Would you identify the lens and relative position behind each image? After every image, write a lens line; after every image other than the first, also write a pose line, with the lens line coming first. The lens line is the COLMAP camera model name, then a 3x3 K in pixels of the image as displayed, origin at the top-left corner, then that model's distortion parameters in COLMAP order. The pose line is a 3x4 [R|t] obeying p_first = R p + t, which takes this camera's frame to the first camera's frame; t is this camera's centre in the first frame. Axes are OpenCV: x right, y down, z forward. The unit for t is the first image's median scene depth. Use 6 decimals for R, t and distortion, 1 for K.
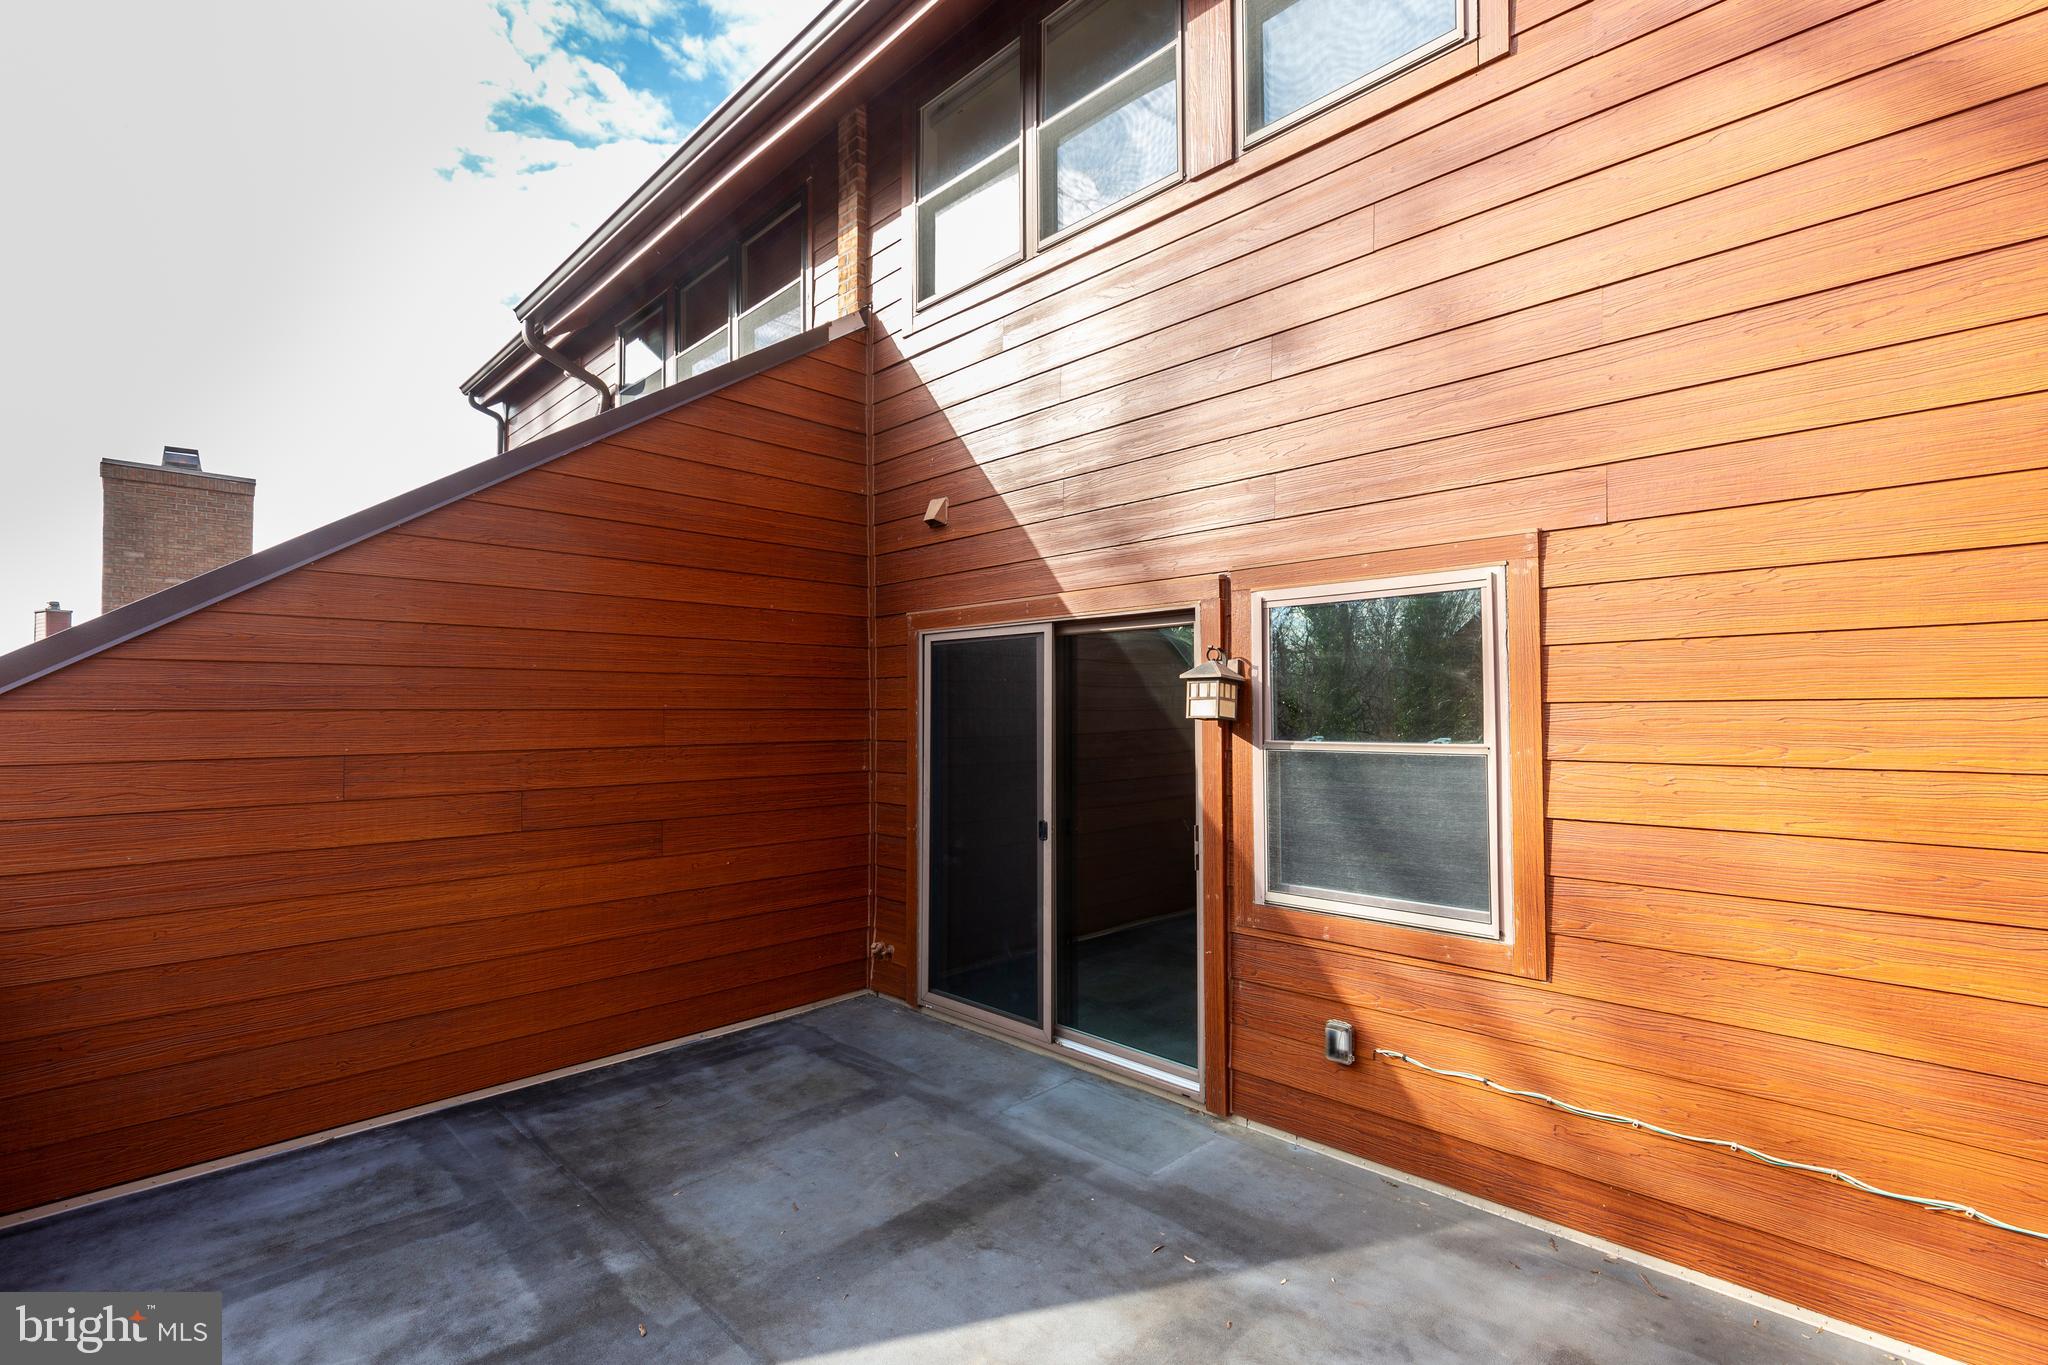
lens RADIAL K [[934.9, 0, 1046.8], [0, 934.9, 686.3], [0, 0, 1]] dist [-0.000760, -0.000279]
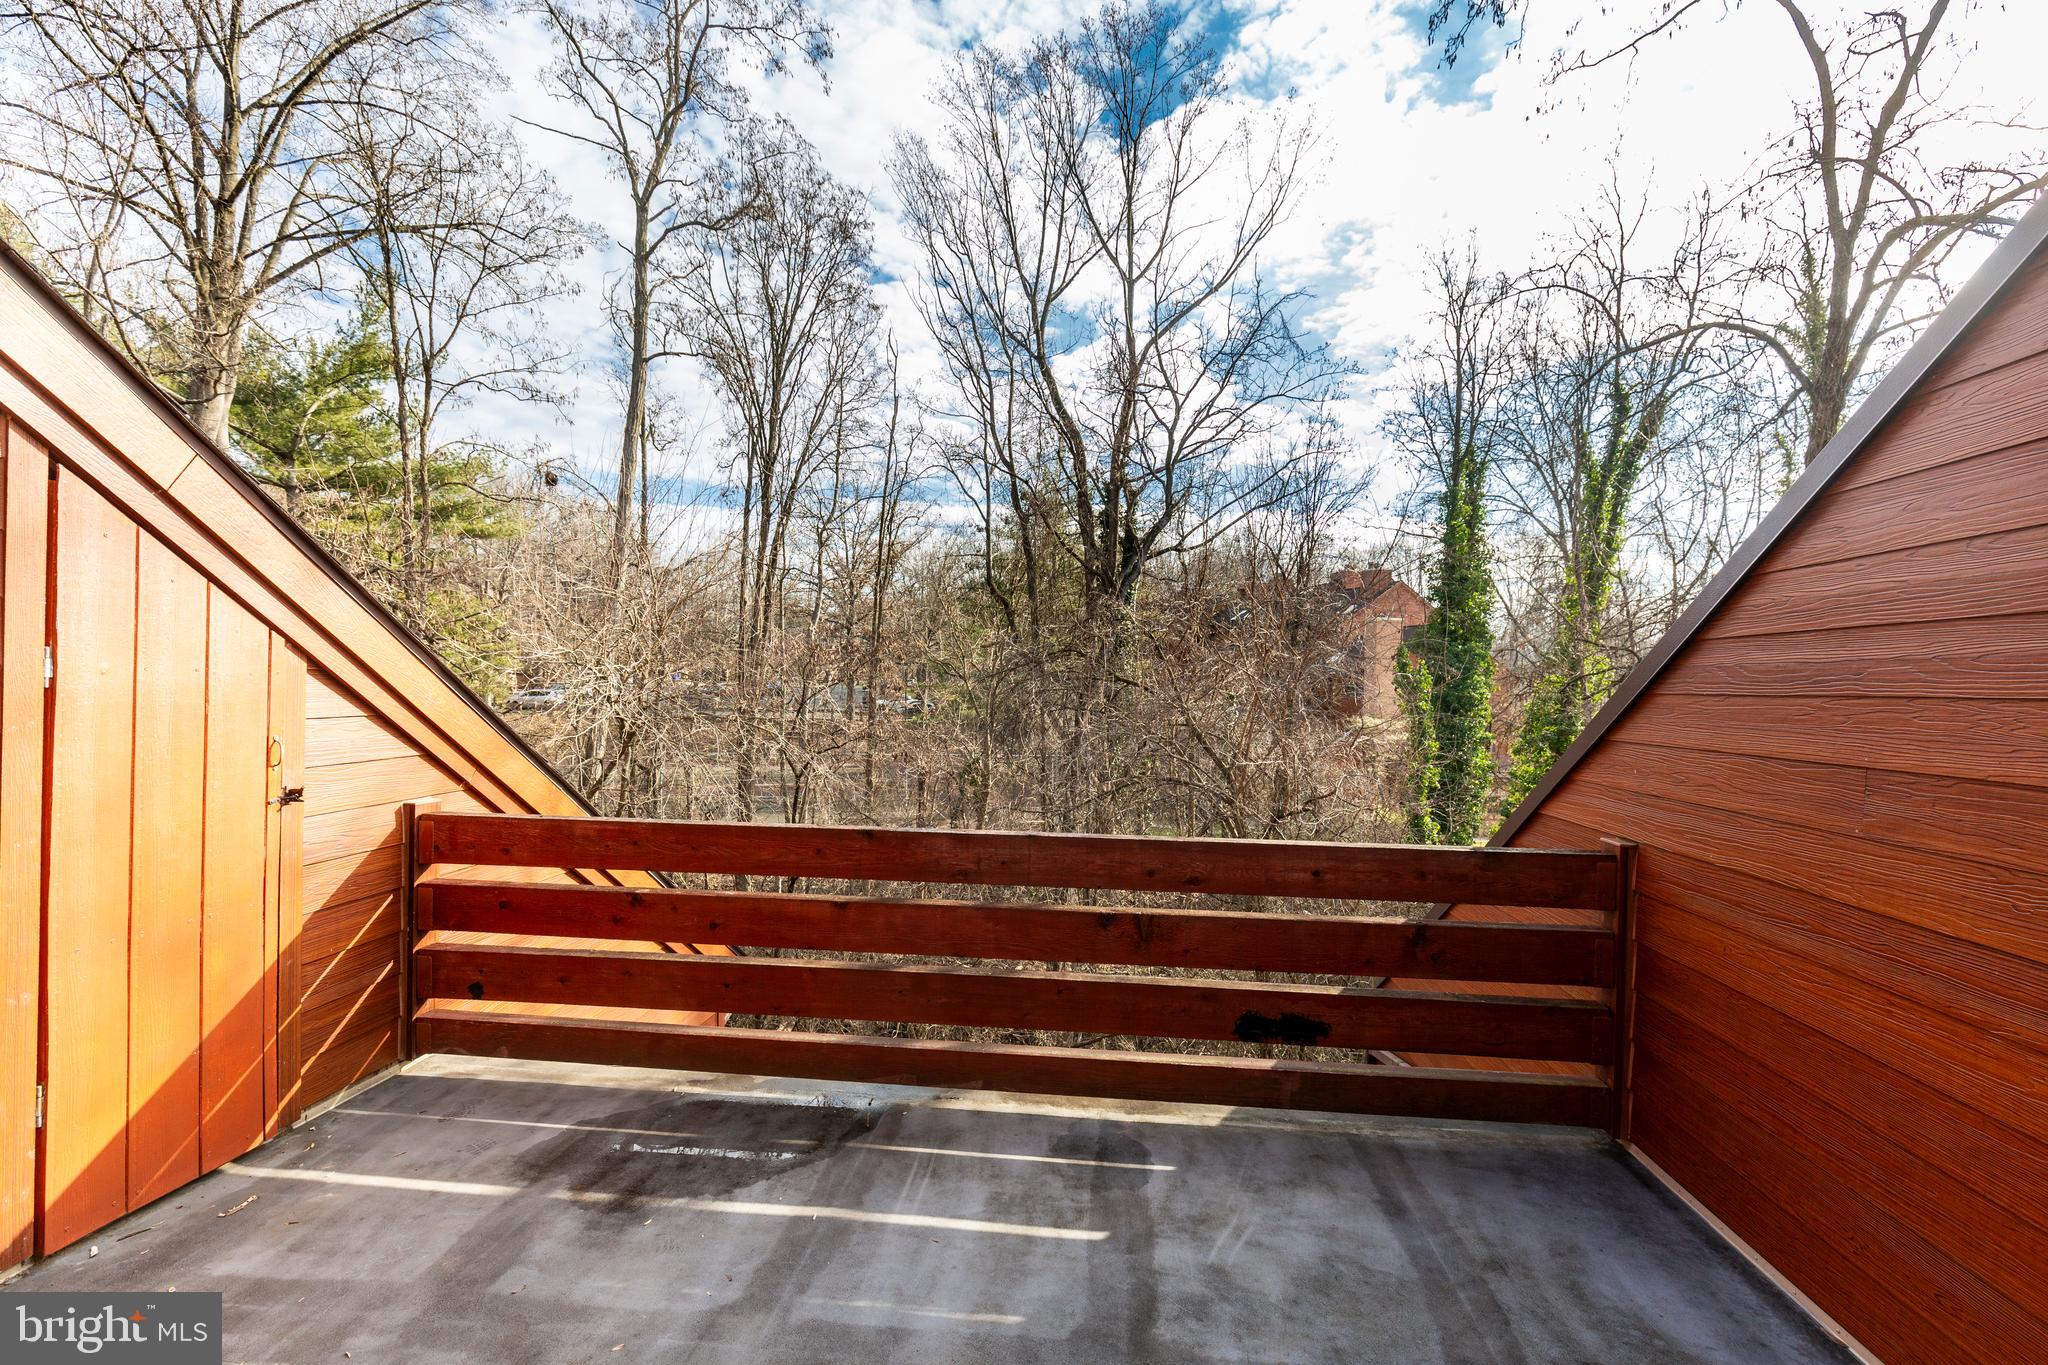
lens RADIAL K [[904.9, 0, 1024.0], [0, 904.9, 682.5], [0, 0, 1]] dist [-0.000523, -0.000110]
pose [[-0.781533, -0.009901, -0.623786, 0.105789], [0.004126, 0.999770, -0.021038, 0.026447], [0.623851, -0.019016, -0.781312, 1.209959]]
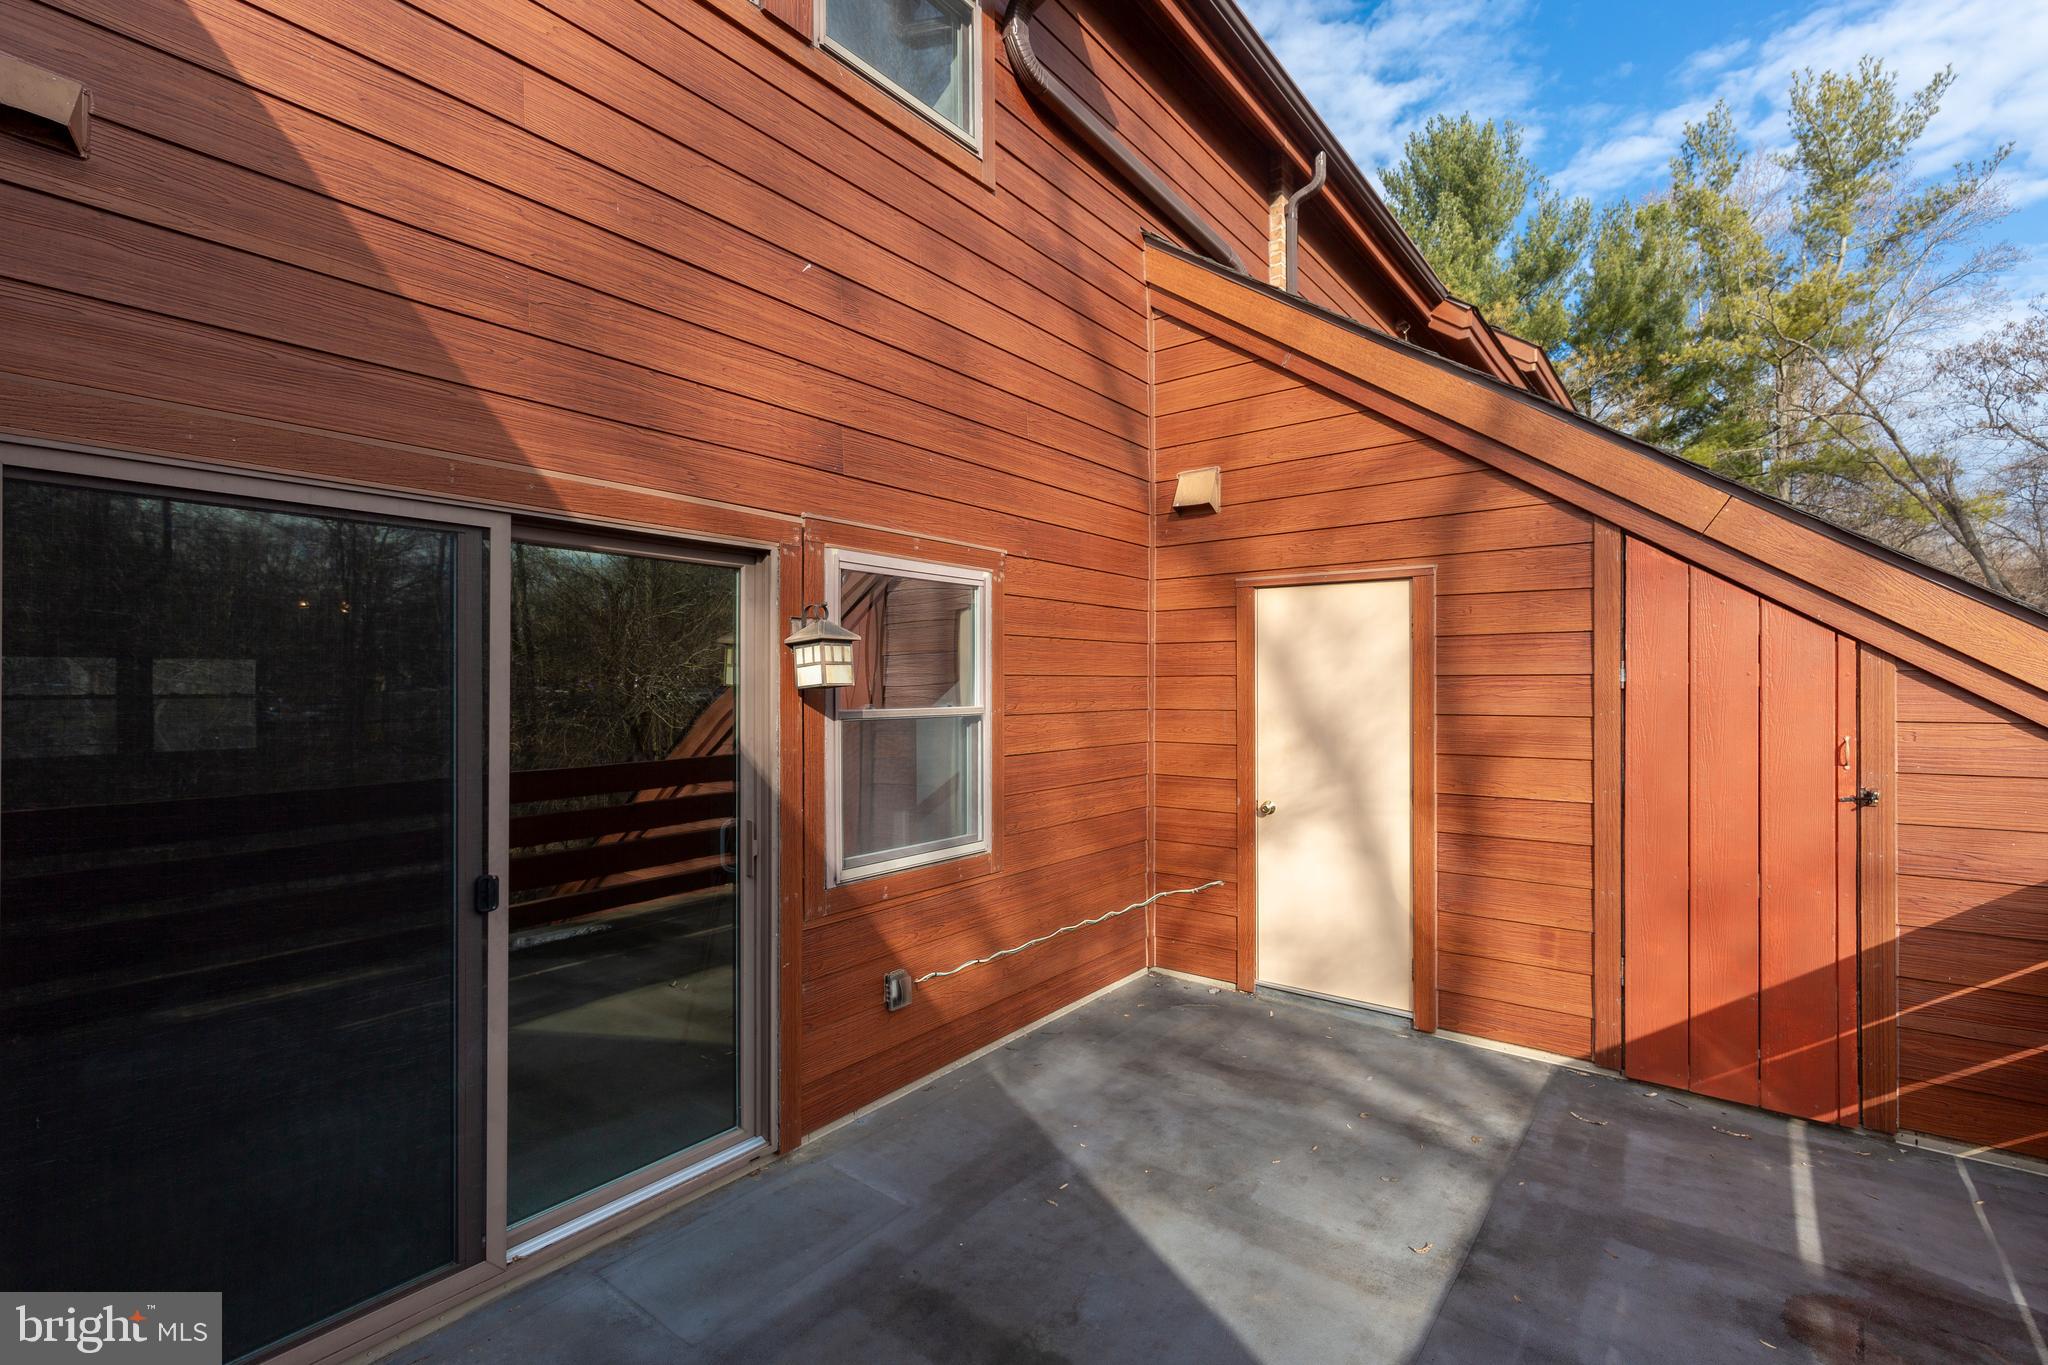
lens RADIAL K [[914.3, 0, 1044.4], [0, 914.3, 685.2], [0, 0, 1]] dist [-0.003166, -0.000948]
pose [[-0.125919, 0.003866, 0.992033, -0.737420], [-0.028129, 0.999576, -0.007466, 0.035723], [-0.991642, -0.028845, -0.125757, 0.967293]]
